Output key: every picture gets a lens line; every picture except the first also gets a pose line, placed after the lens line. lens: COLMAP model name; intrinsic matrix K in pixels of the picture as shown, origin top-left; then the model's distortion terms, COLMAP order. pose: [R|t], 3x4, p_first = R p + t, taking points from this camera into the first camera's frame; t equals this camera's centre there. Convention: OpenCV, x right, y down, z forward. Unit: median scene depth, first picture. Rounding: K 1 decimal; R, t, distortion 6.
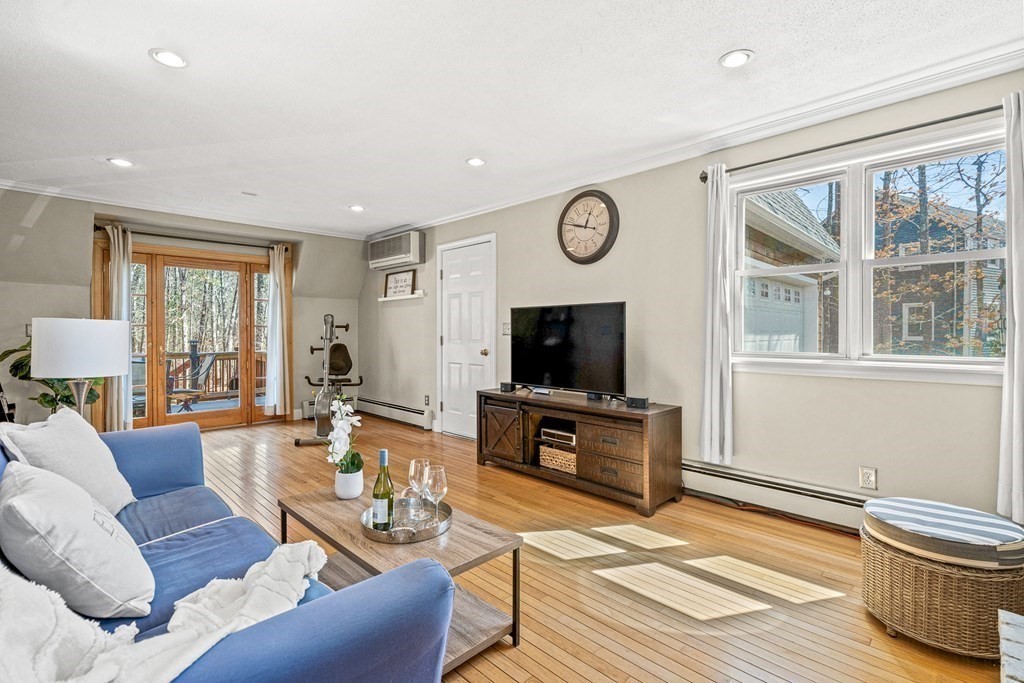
lens RADIAL K [[472.8, 0, 512.6], [0, 472.8, 334.4], [0, 0, 1]] dist [0.001823, -0.000185]
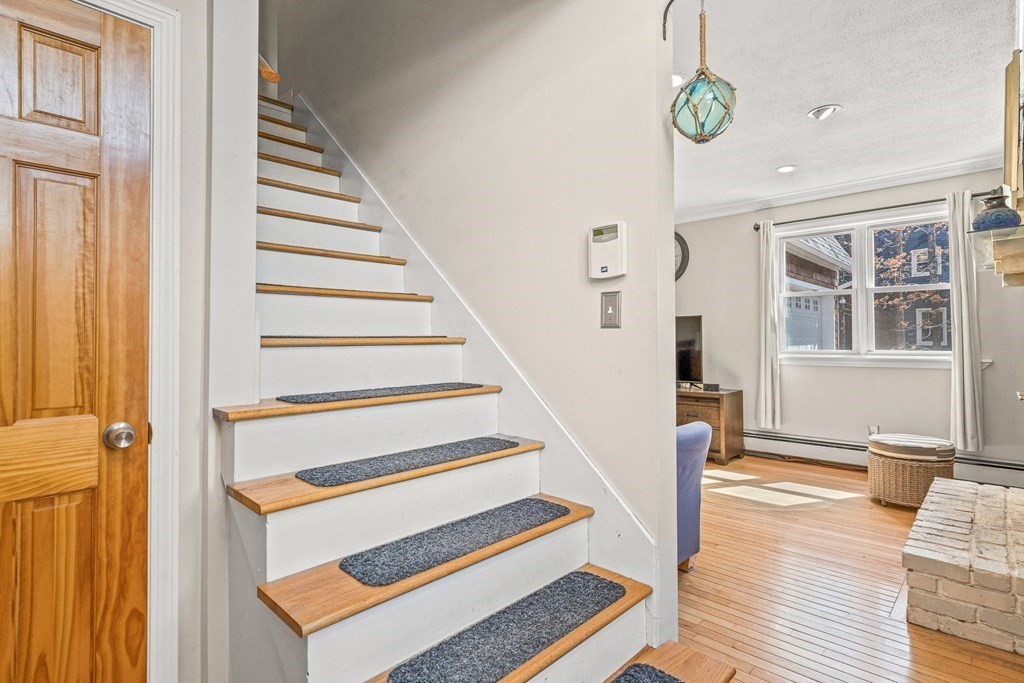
lens RADIAL K [[518.1, 0, 514.3], [0, 518.1, 328.4], [0, 0, 1]] dist [-0.001730, -0.000168]
pose [[0.999735, -0.003853, 0.022692, -0.353884], [0.004447, 0.999647, -0.026199, 0.007913], [-0.022583, 0.026293, 0.999399, -0.520902]]
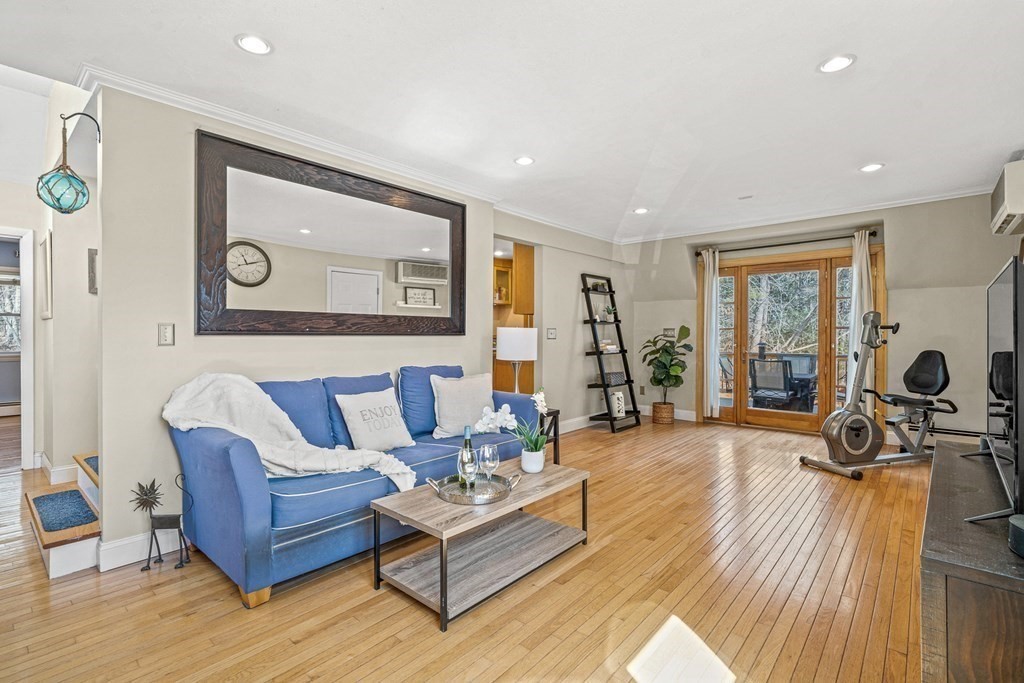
lens RADIAL K [[477.7, 0, 507.3], [0, 477.7, 336.0], [0, 0, 1]] dist [0.000976, -0.000210]
pose [[0.052611, 0.003890, -0.998608, 2.034053], [-0.004221, 0.999984, 0.003673, -0.013104], [0.998606, 0.004021, 0.052626, 2.048054]]
